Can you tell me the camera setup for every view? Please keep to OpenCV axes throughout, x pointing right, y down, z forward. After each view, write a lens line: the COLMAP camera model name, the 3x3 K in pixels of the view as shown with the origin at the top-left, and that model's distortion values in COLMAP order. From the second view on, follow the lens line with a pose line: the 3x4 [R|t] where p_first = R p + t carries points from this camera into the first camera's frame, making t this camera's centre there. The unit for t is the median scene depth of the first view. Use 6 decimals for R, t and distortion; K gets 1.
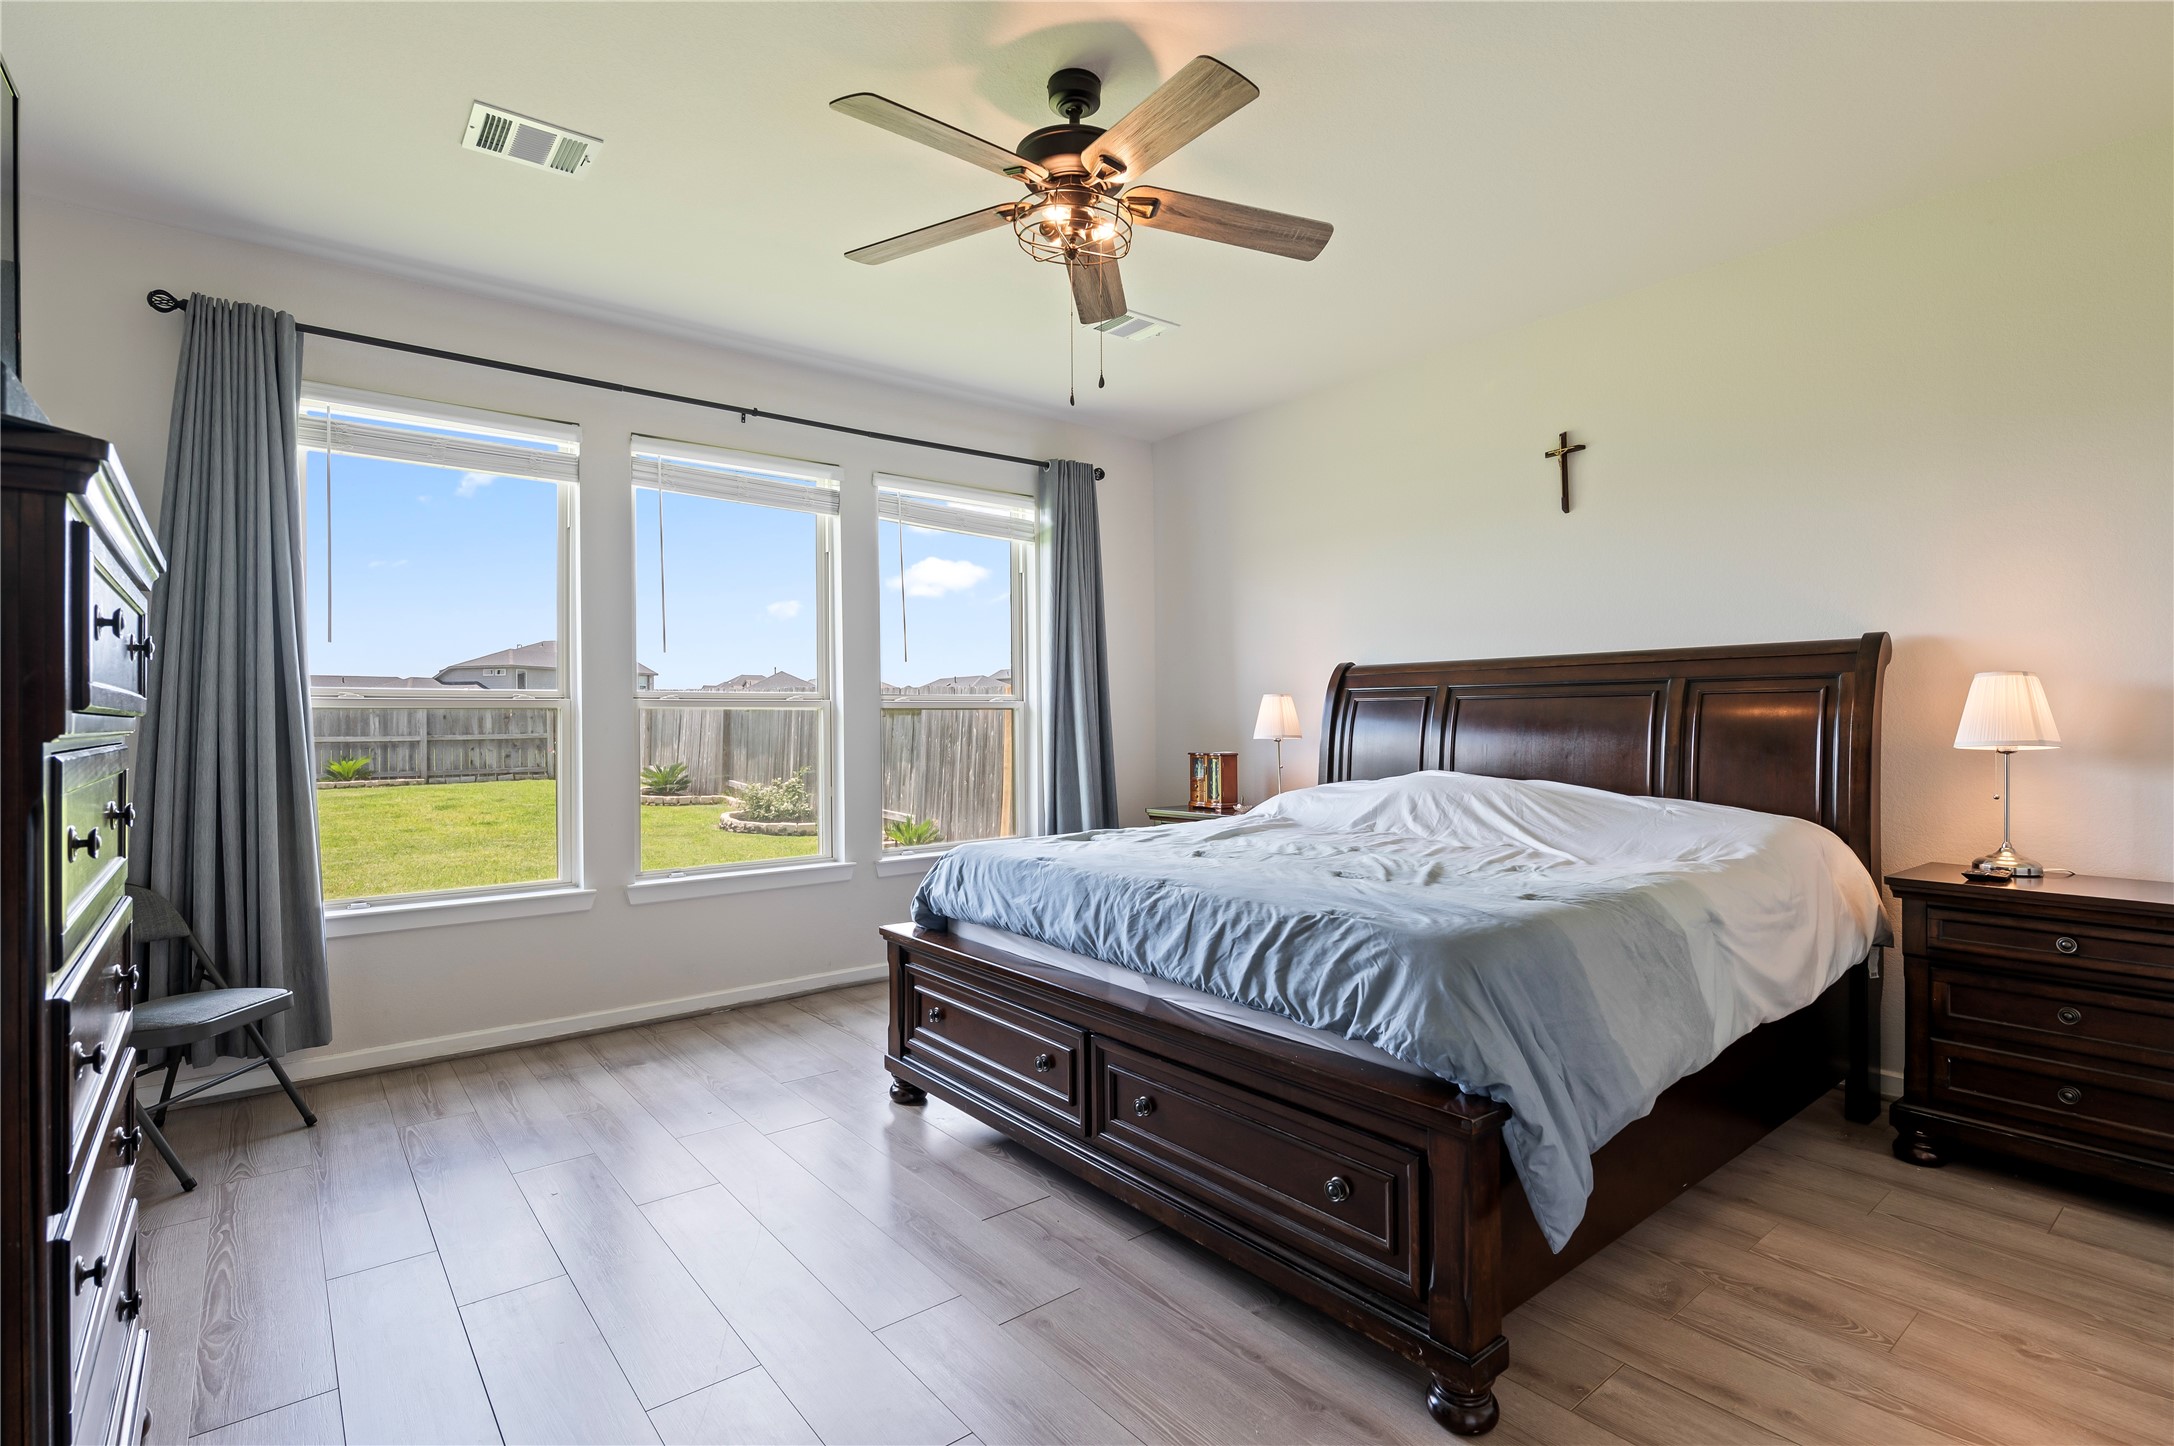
lens RADIAL K [[1037.3, 0, 1091.6], [0, 1037.3, 719.9], [0, 0, 1]] dist [-0.013865, 0.001101]
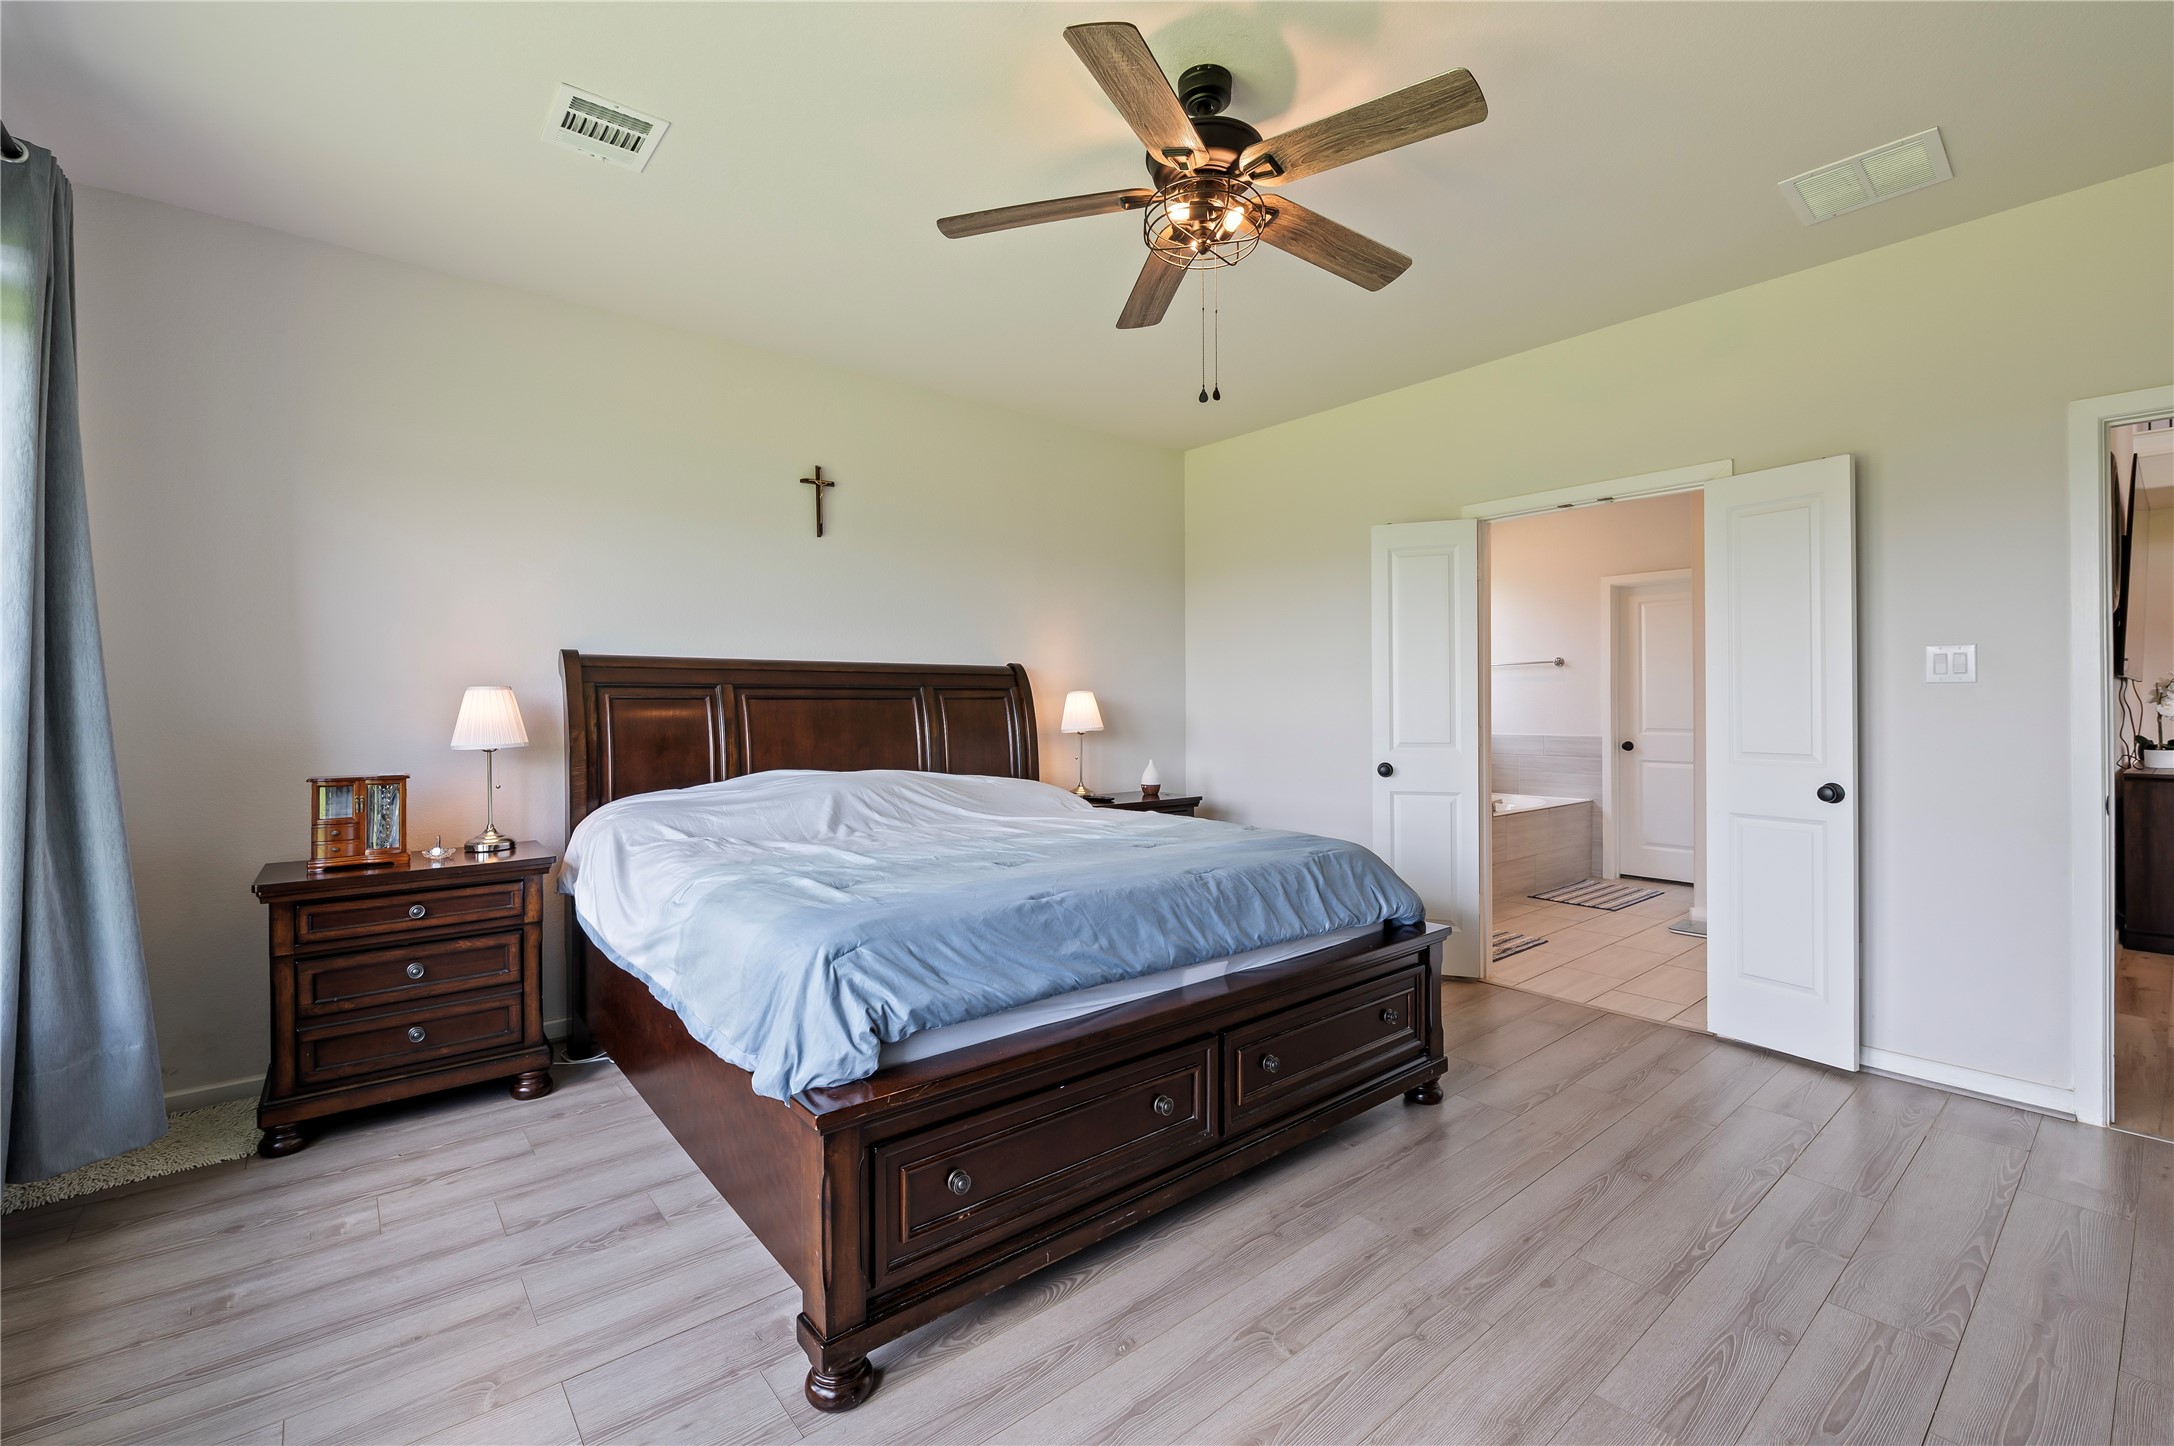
lens RADIAL K [[945.7, 0, 1093.5], [0, 945.7, 725.8], [0, 0, 1]] dist [-0.000247, -0.000021]
pose [[-0.006541, -0.016899, 0.999836, -0.652421], [0.019410, 0.999667, 0.017023, -0.008492], [-0.999790, 0.019518, -0.006211, 0.805786]]
